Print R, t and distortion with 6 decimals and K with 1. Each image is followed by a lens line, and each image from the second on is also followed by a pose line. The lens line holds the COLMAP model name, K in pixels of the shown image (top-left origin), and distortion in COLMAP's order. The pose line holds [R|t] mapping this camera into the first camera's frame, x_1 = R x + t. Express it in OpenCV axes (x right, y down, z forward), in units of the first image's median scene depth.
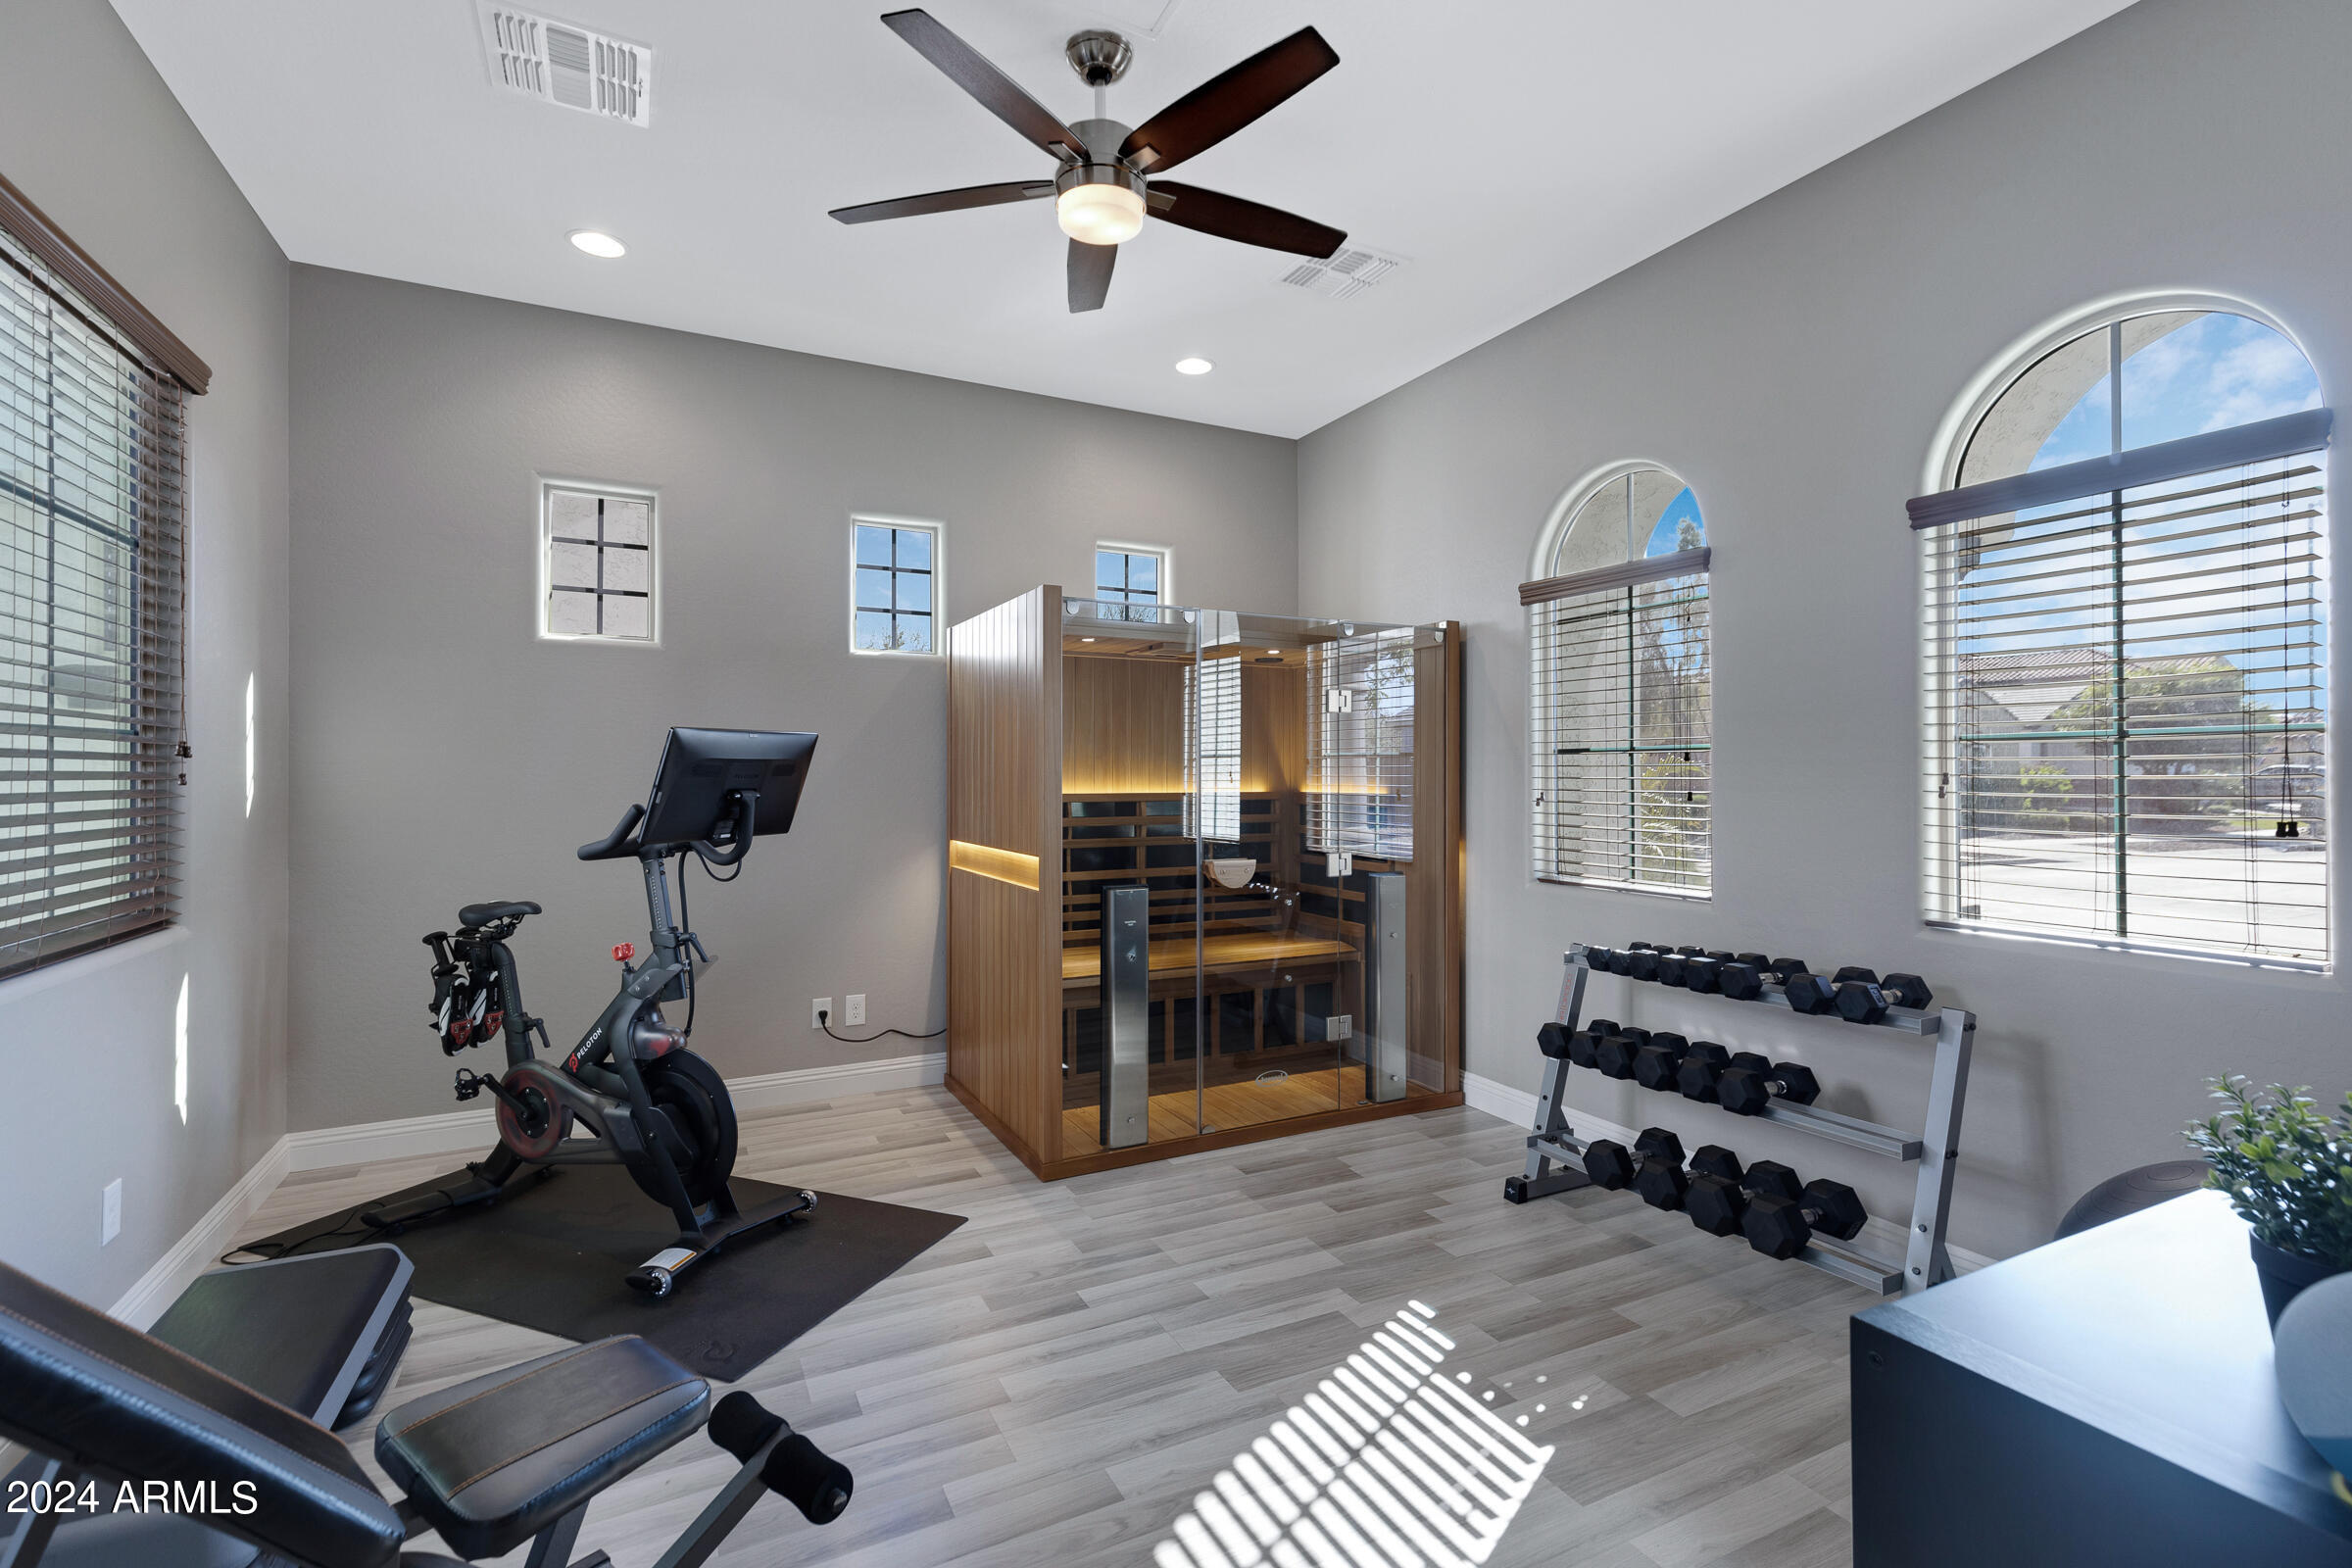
lens RADIAL K [[1068.7, 0, 1190.7], [0, 1068.7, 778.8], [0, 0, 1]] dist [0.007593, -0.000553]
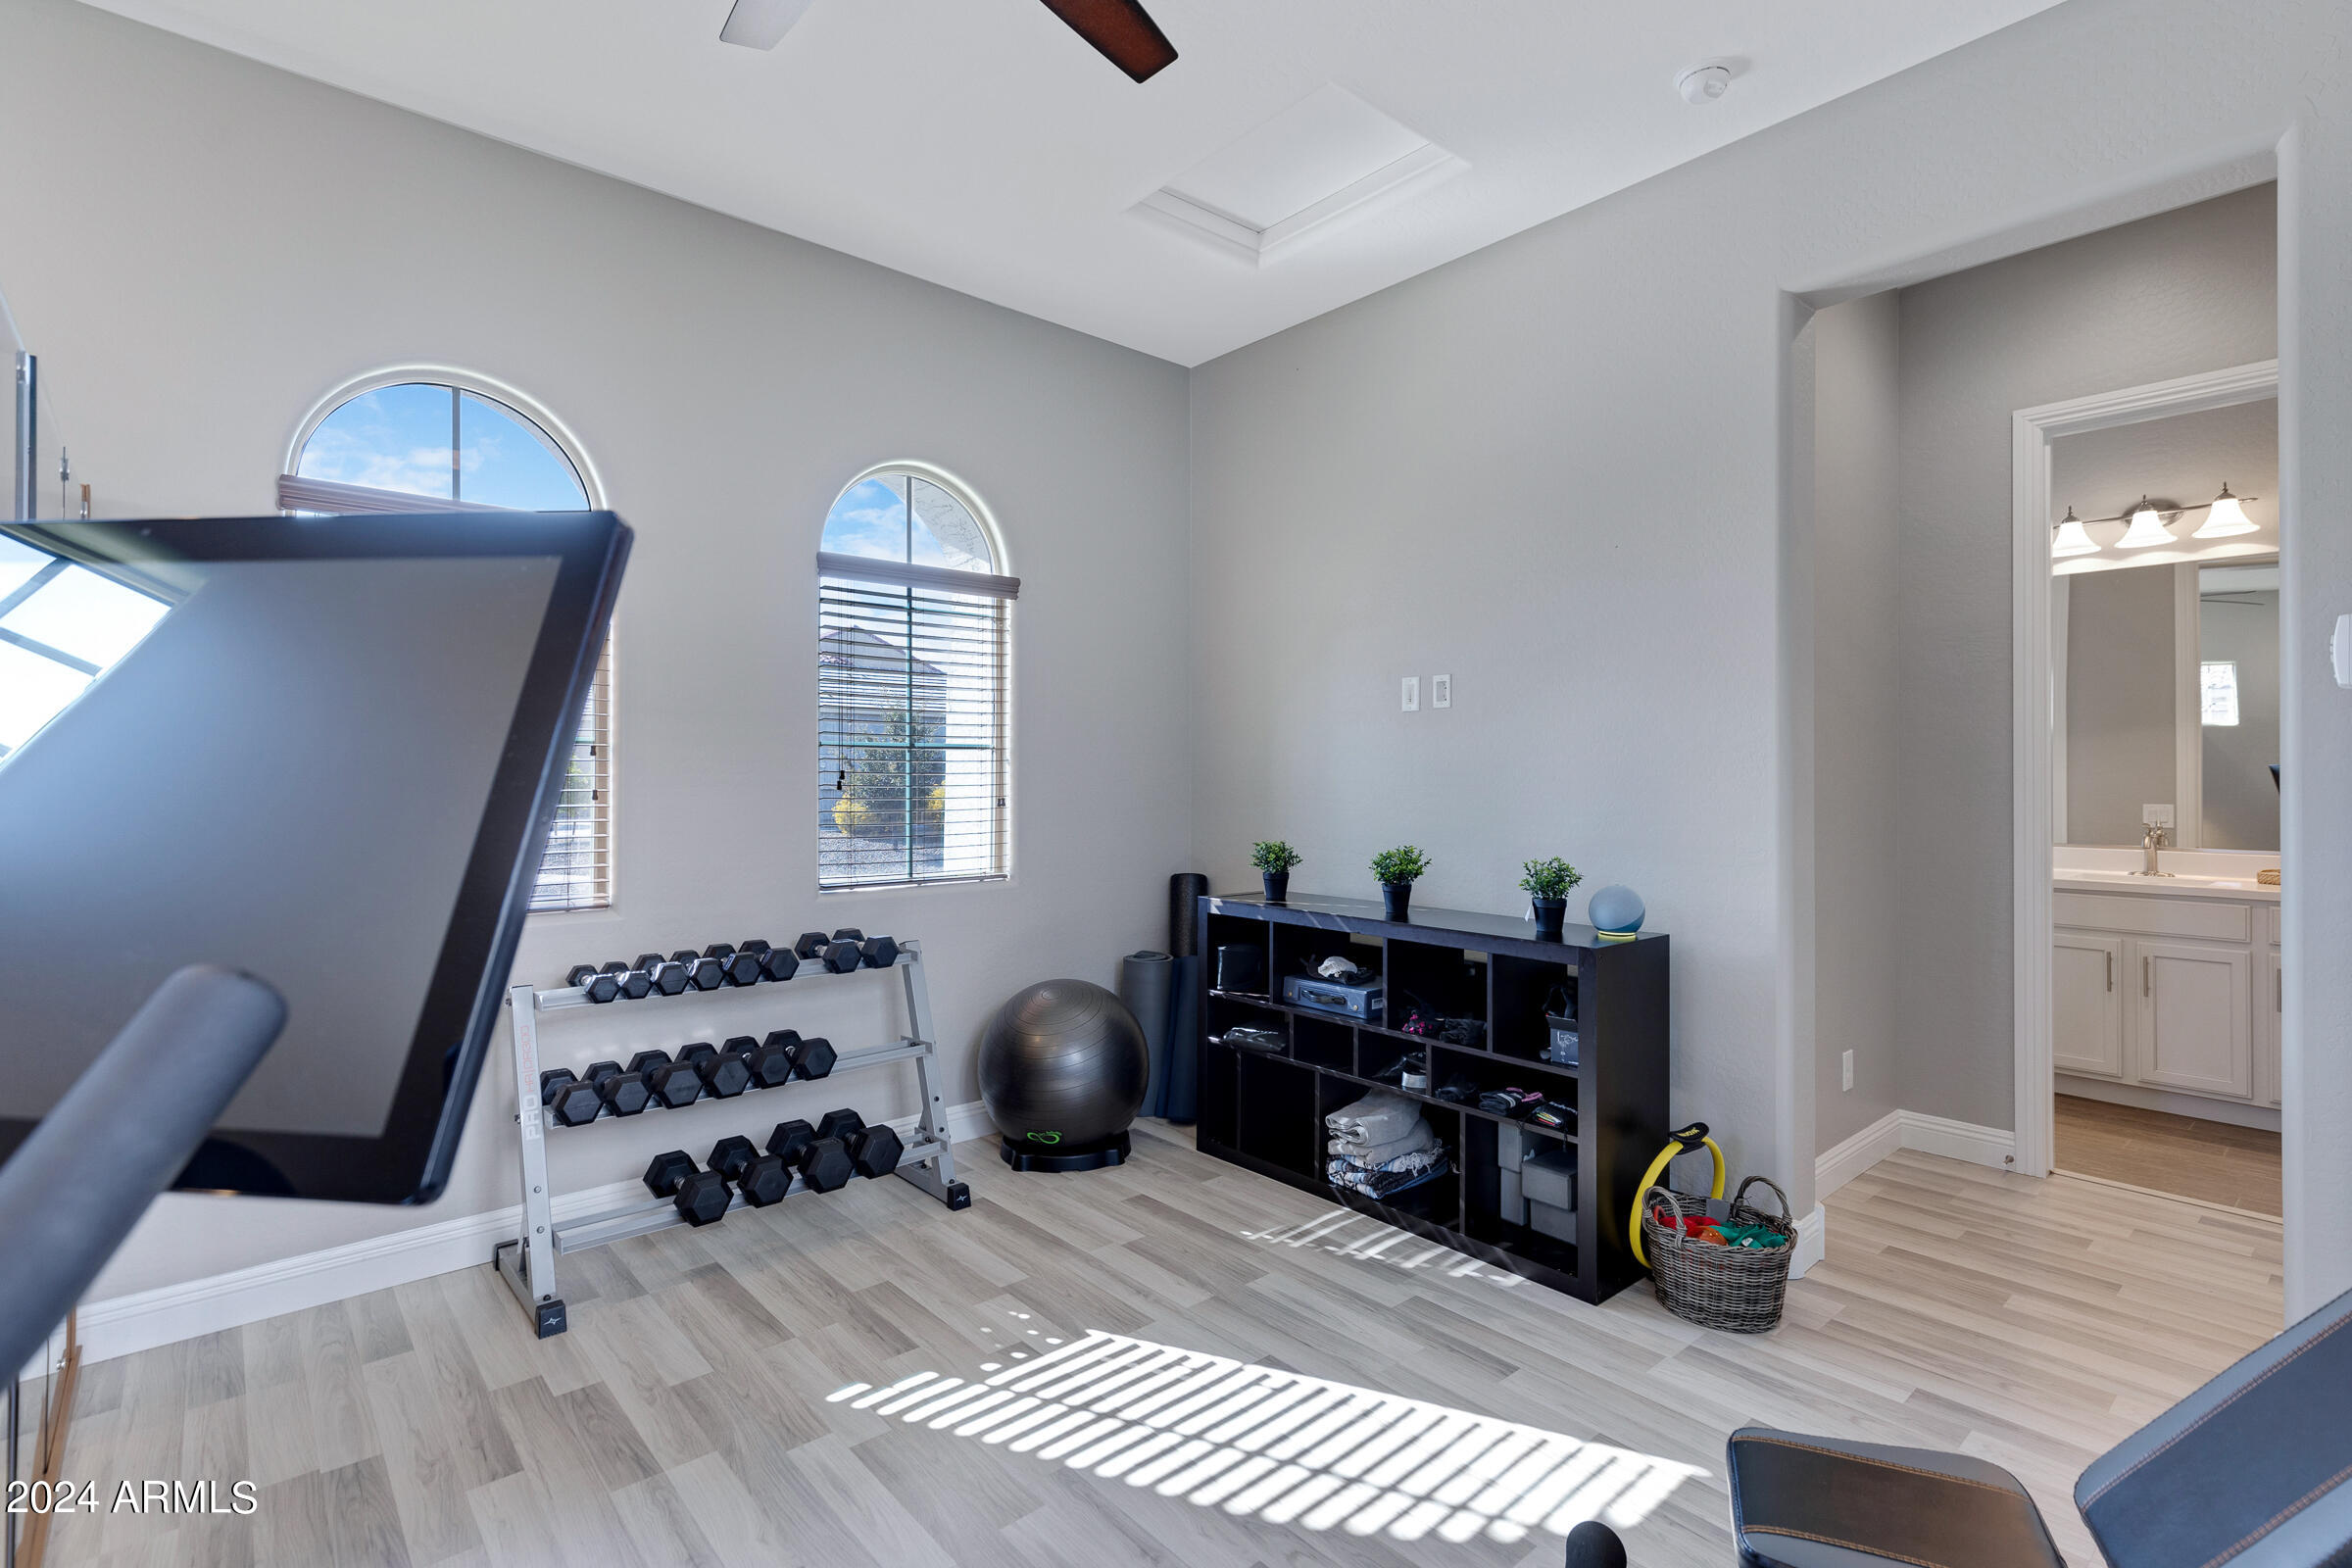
lens RADIAL K [[1068.7, 0, 1191.8], [0, 1068.7, 774.2], [0, 0, 1]] dist [0.007593, -0.000553]
pose [[-0.240178, -0.001713, 0.970727, -0.796481], [-0.001238, 0.999998, 0.001459, -0.004150], [-0.970728, -0.000852, -0.240180, 1.089333]]
